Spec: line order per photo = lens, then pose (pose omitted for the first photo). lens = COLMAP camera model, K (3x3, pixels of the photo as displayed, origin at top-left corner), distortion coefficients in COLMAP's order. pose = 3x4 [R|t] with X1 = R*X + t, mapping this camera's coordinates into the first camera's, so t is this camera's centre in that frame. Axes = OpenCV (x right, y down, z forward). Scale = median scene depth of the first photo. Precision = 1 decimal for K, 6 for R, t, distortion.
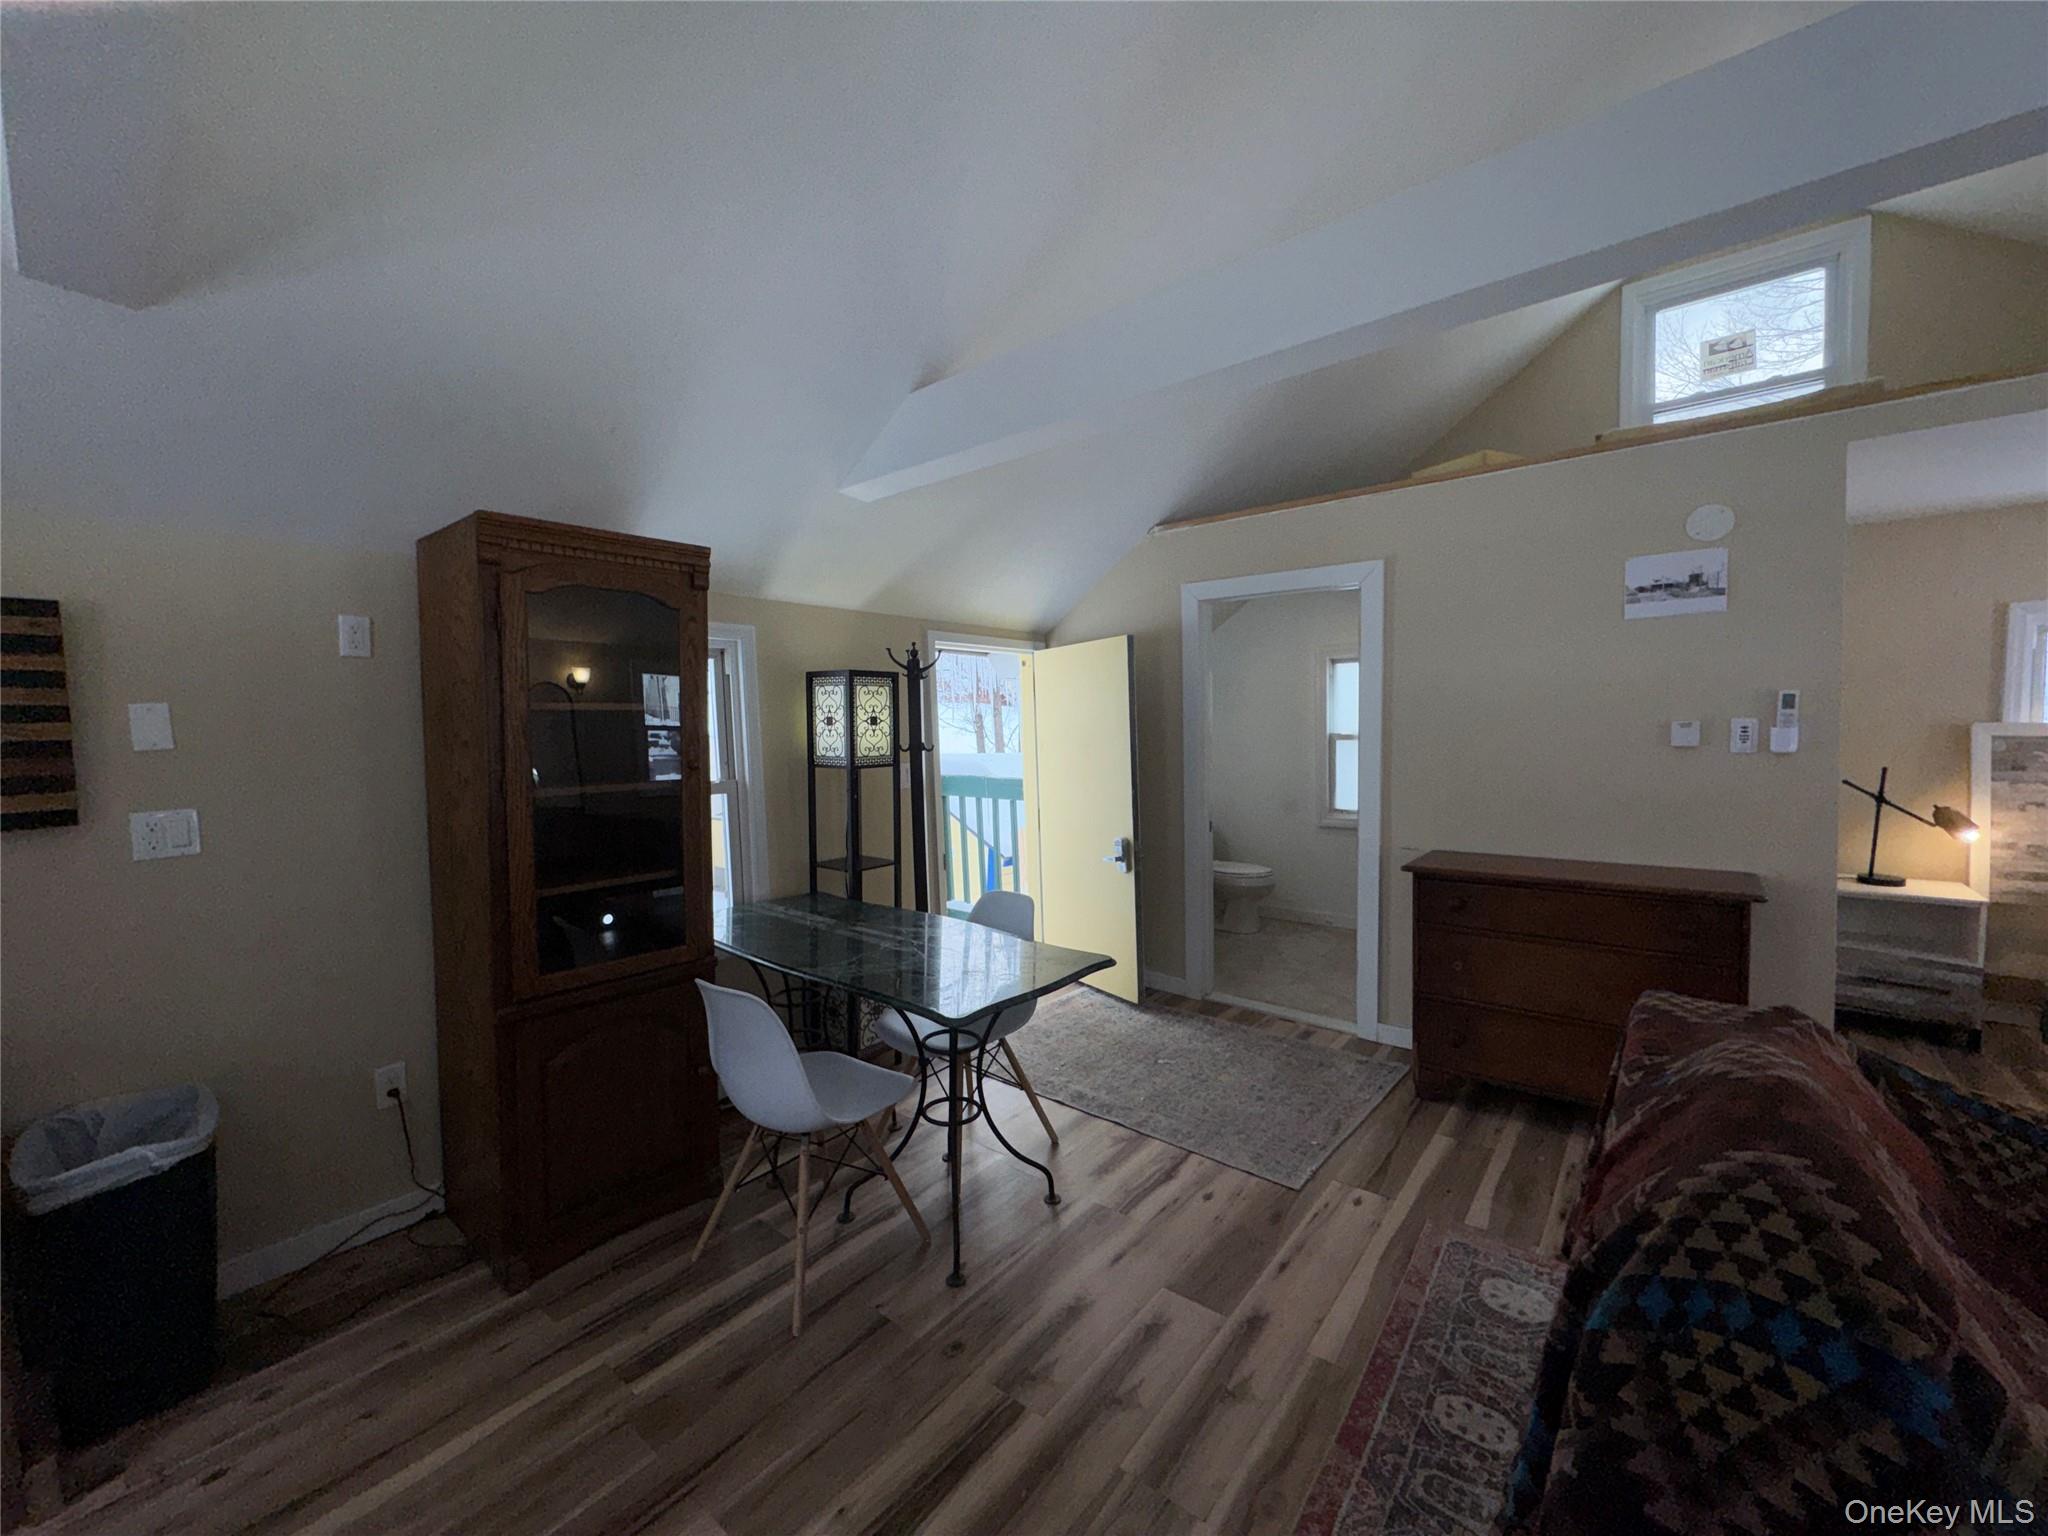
lens RADIAL K [[815.2, 0, 1022.7], [0, 815.2, 768.2], [0, 0, 1]] dist [-0.003158, -0.000018]
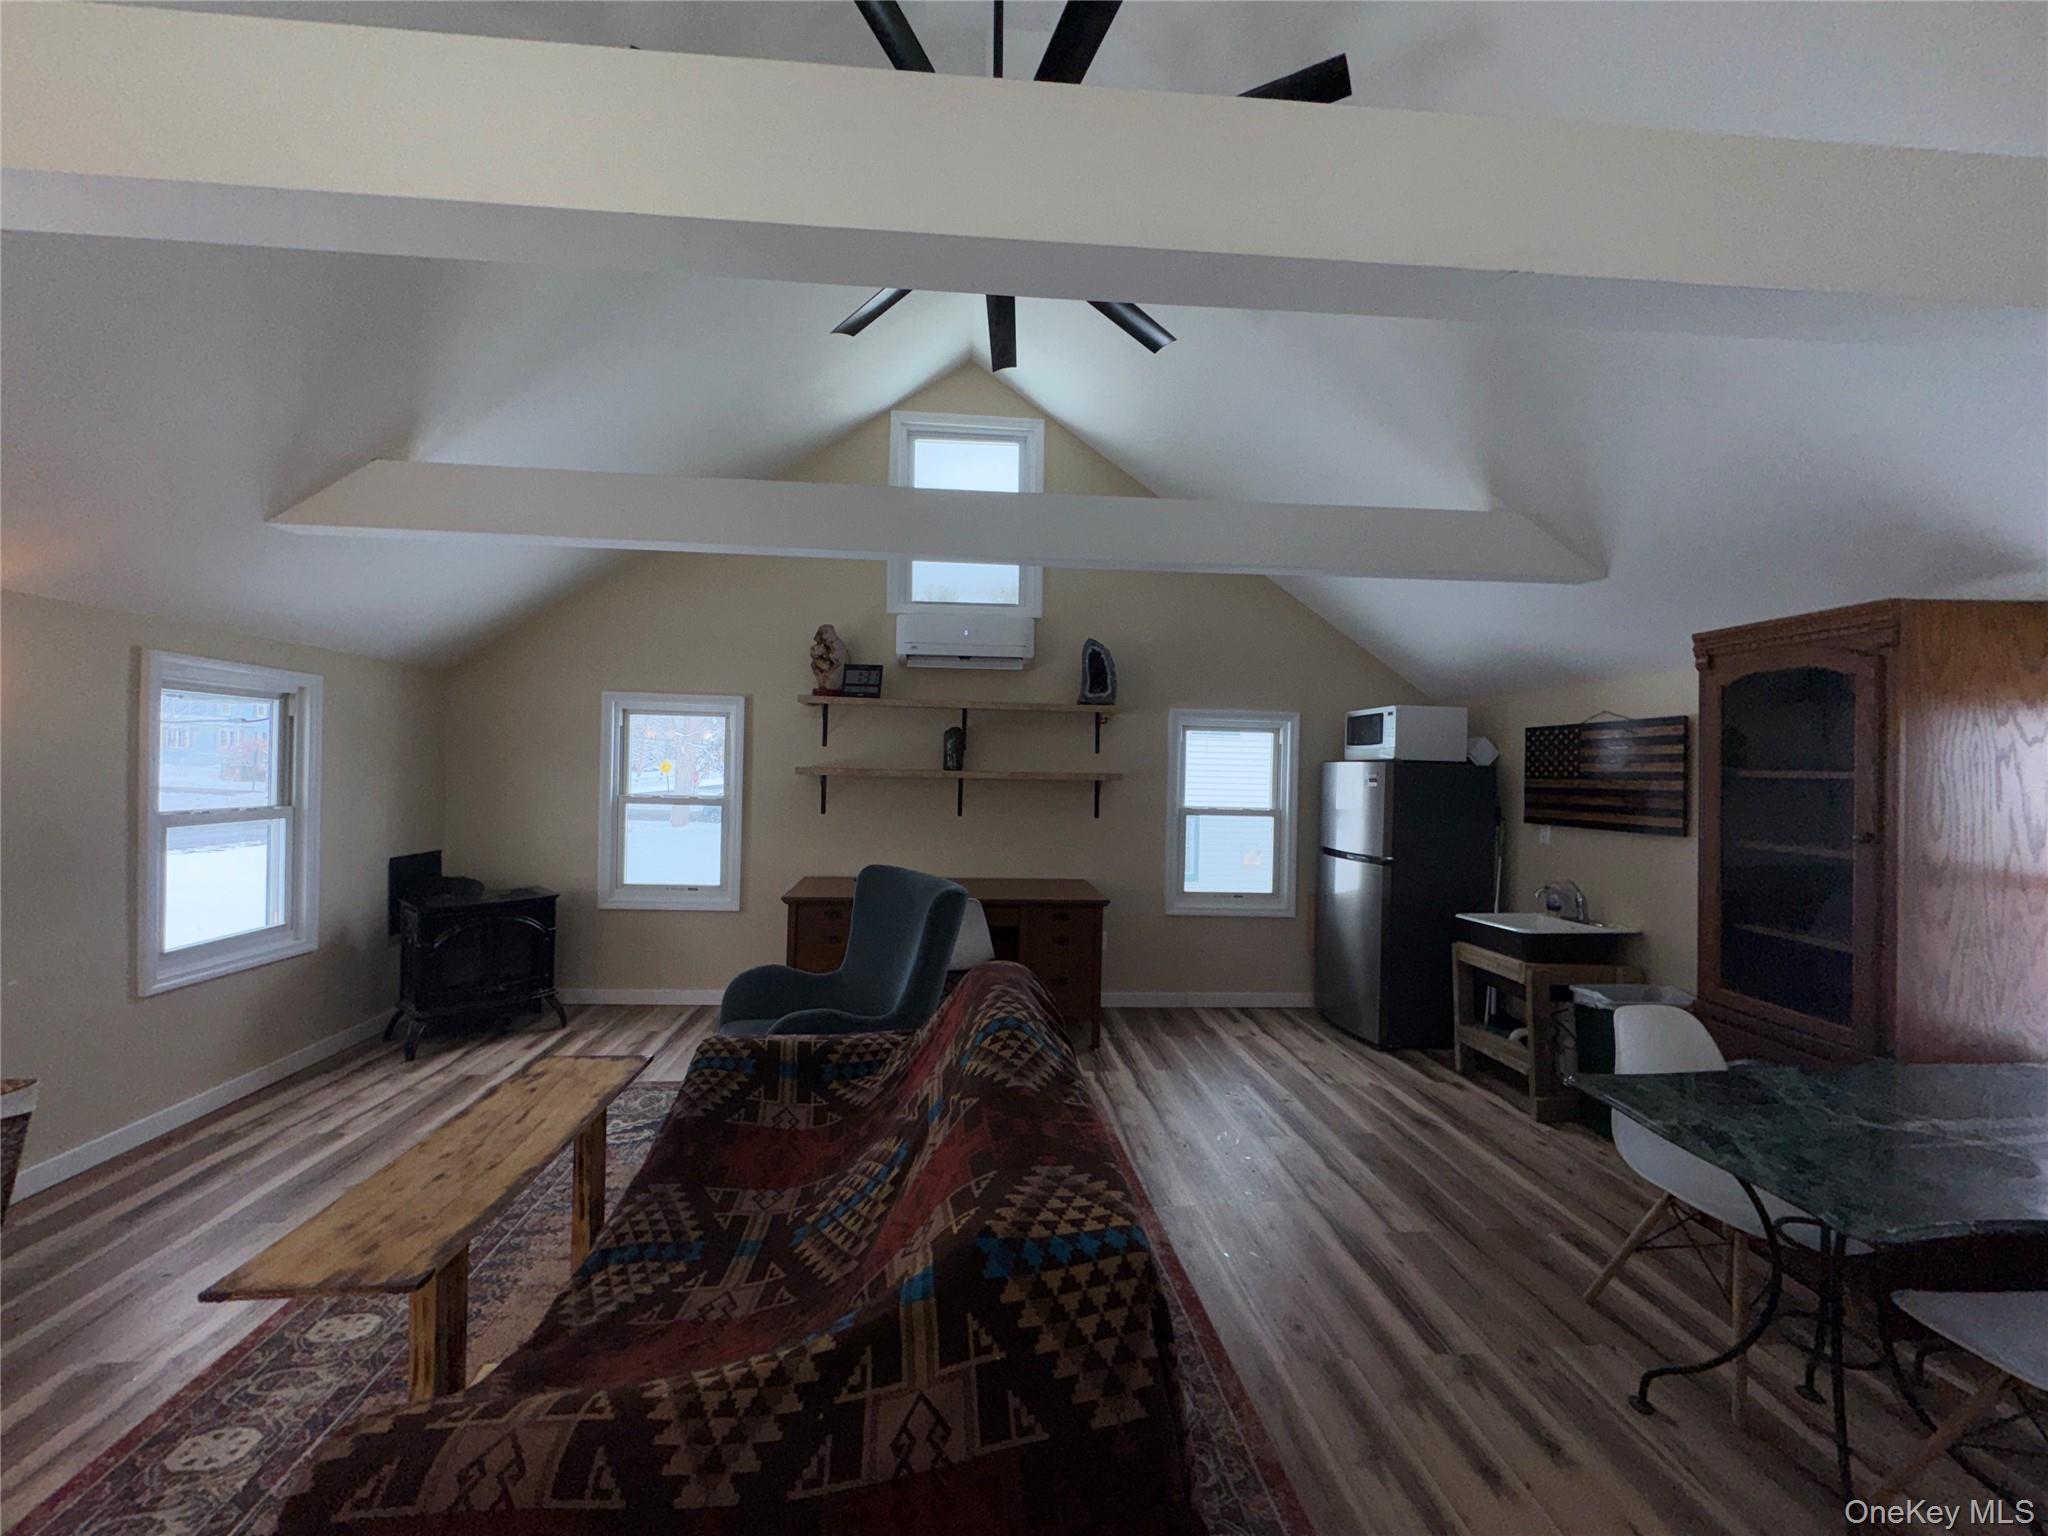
lens RADIAL K [[815.2, 0, 1023.9], [0, 815.2, 774.3], [0, 0, 1]] dist [-0.003158, -0.000018]
pose [[-0.719382, 0.008091, -0.694567, 0.790427], [-0.045635, 0.997221, 0.058882, -0.074333], [0.693113, 0.074056, -0.717014, 0.849807]]
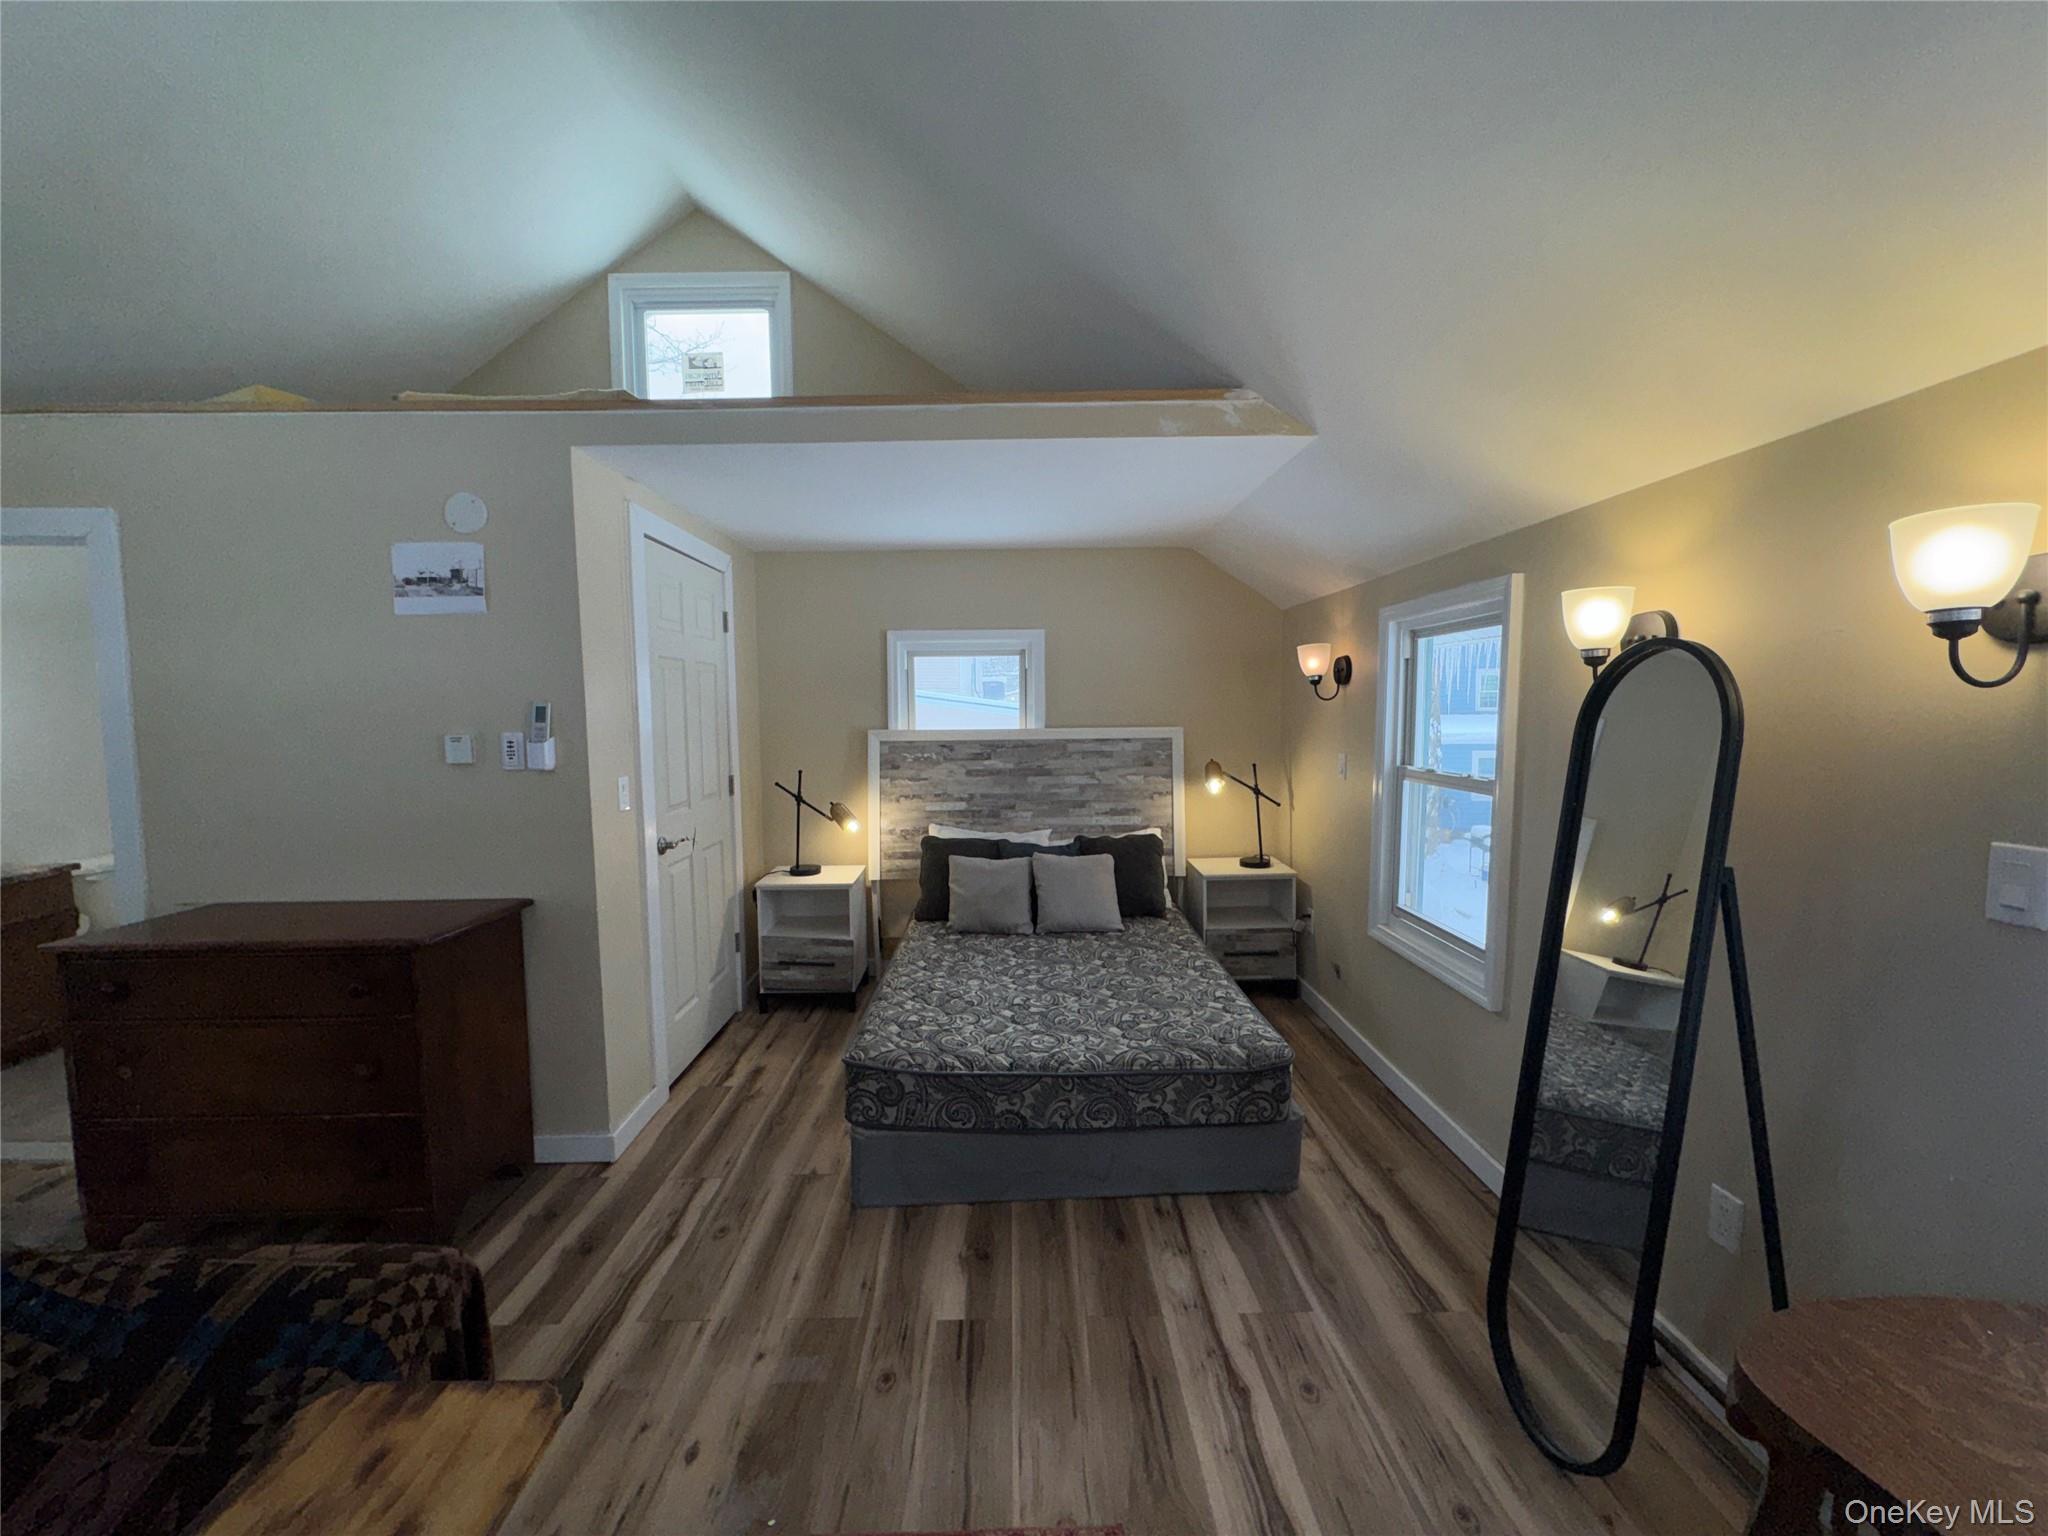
lens RADIAL K [[815.2, 0, 1020.8], [0, 815.2, 767.8], [0, 0, 1]] dist [-0.003158, -0.000018]
pose [[0.768690, -0.035500, 0.638636, 0.742856], [0.030071, 0.999360, 0.019358, -0.021578], [-0.638914, 0.004324, 0.769266, -0.075544]]
